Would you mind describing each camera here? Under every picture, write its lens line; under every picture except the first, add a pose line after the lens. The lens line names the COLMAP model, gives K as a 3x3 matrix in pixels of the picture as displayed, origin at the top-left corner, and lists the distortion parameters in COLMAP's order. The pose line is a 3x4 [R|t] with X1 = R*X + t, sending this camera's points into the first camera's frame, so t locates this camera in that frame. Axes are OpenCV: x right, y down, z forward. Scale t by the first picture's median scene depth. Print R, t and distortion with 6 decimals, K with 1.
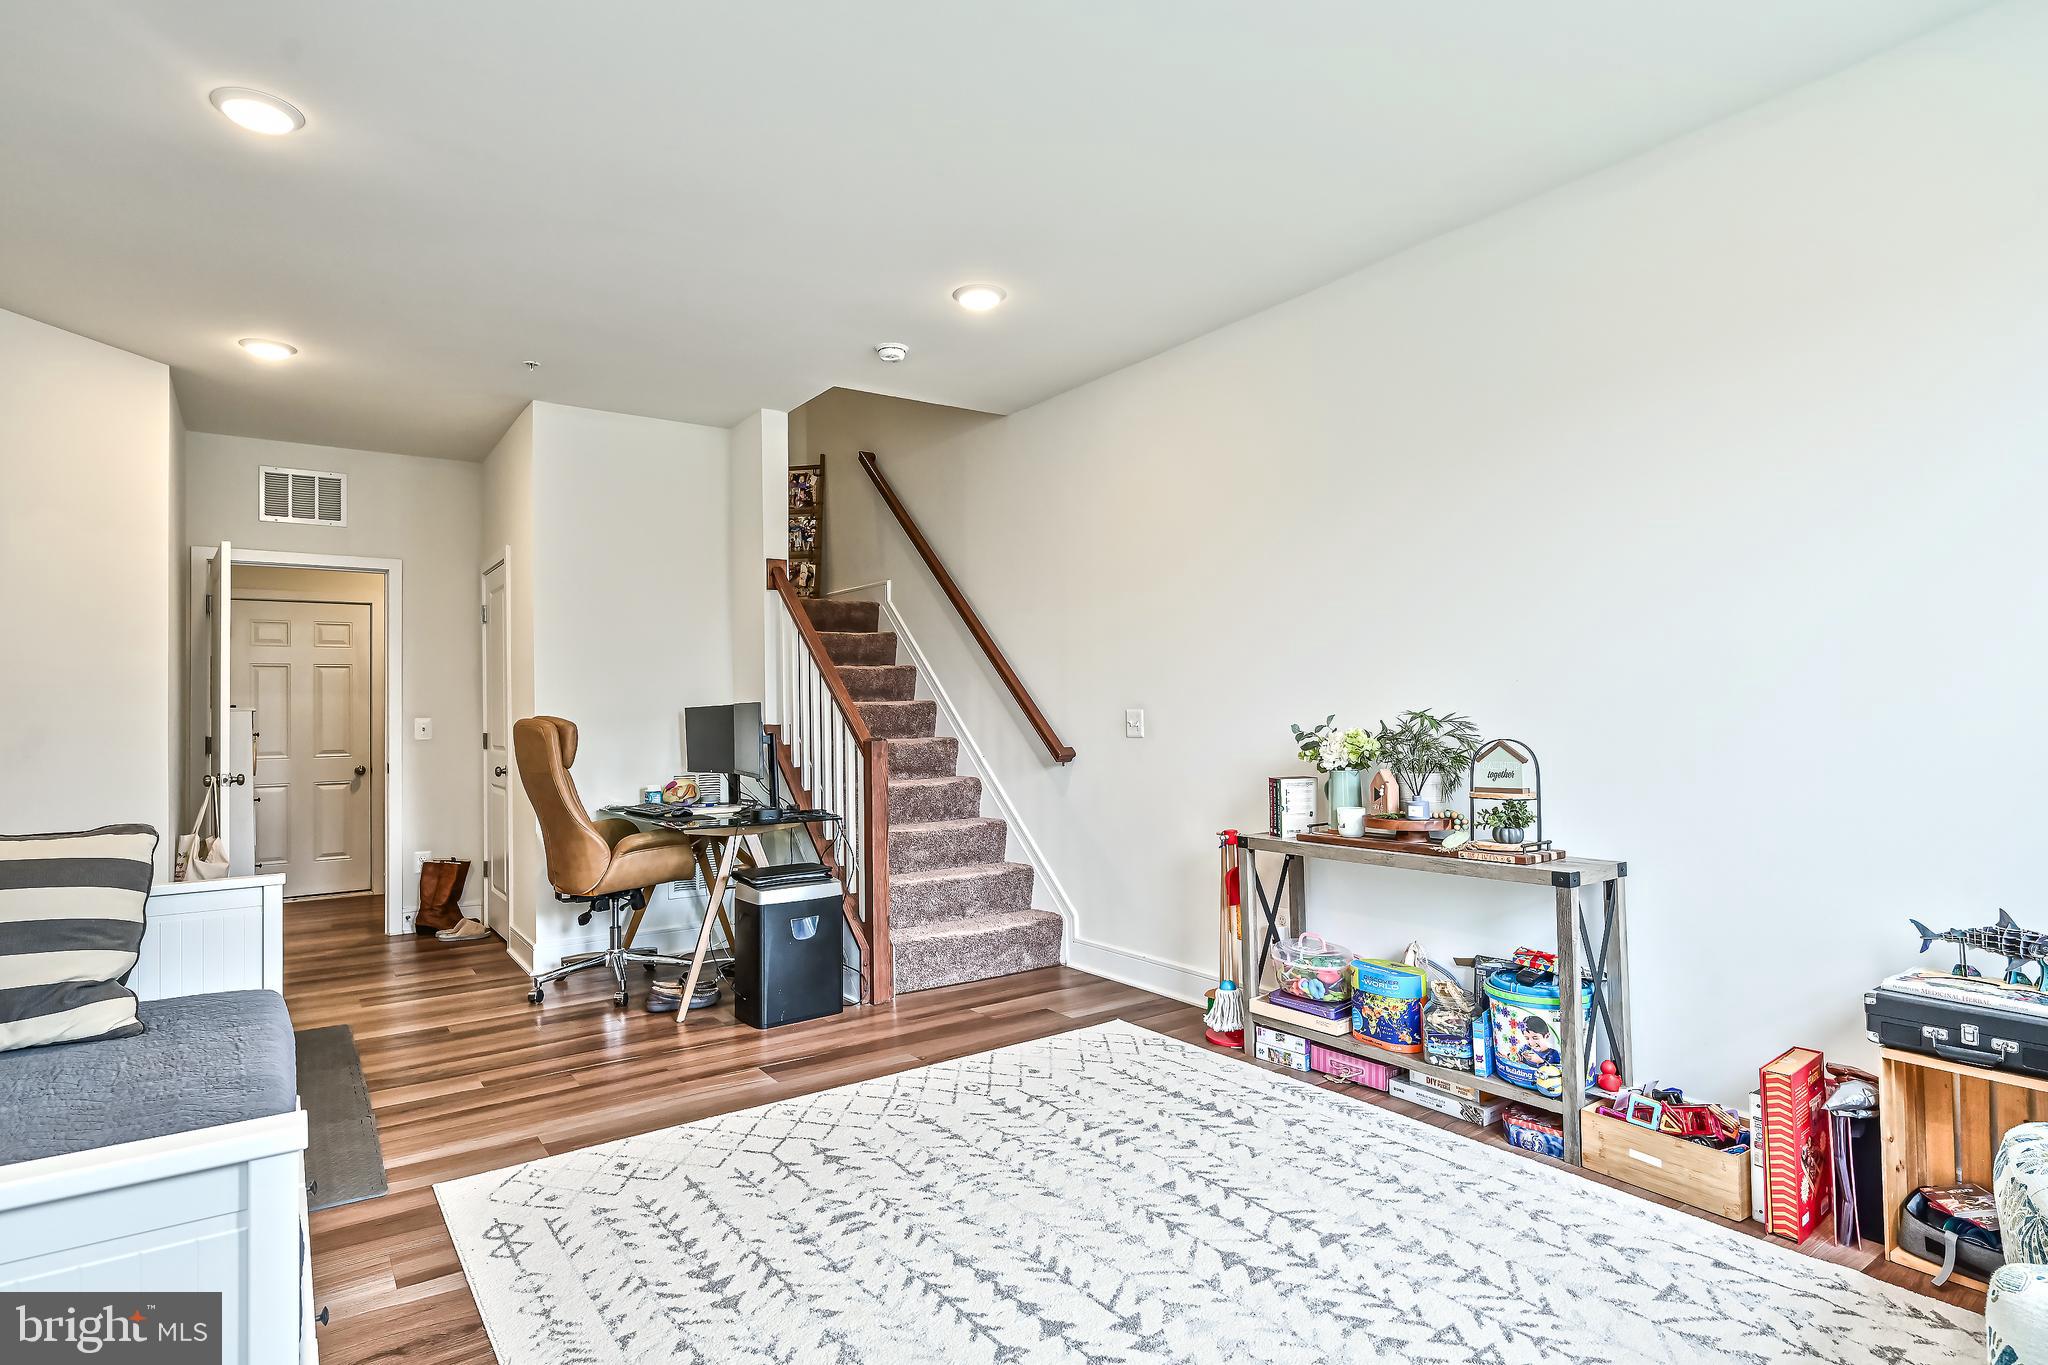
lens RADIAL K [[1048.8, 0, 1024.4], [0, 1048.8, 688.4], [0, 0, 1]] dist [-0.004100, 0.000598]
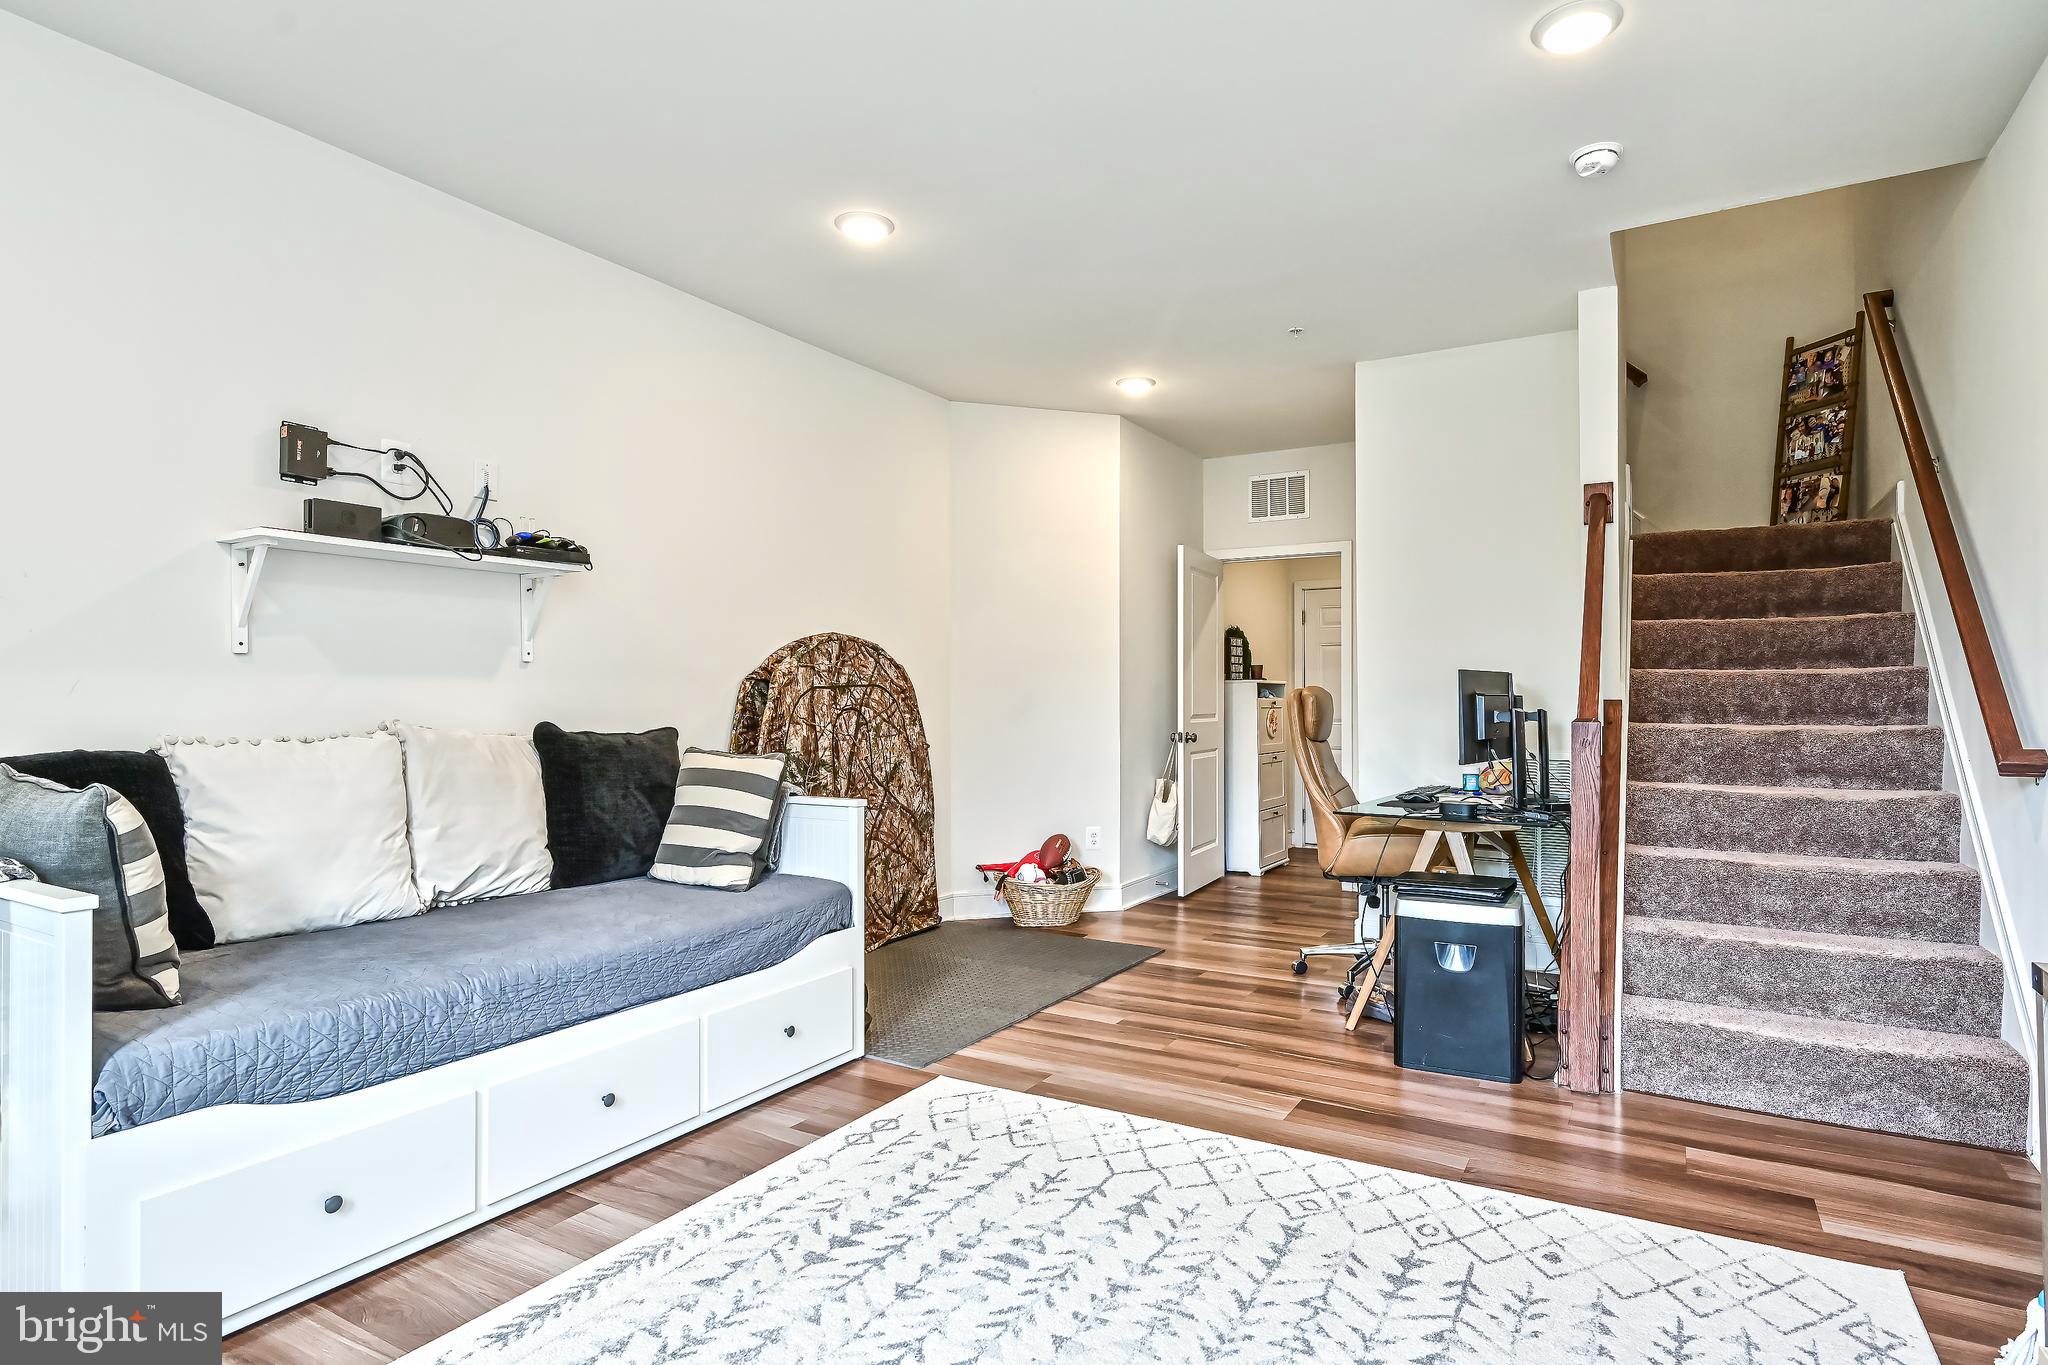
lens RADIAL K [[1048.8, 0, 1029.6], [0, 1048.8, 687.2], [0, 0, 1]] dist [-0.004100, 0.000598]
pose [[0.430326, 0.003688, -0.902666, 0.376498], [0.014222, 0.999840, 0.010865, 0.015653], [0.902562, -0.017513, 0.430204, 0.403143]]
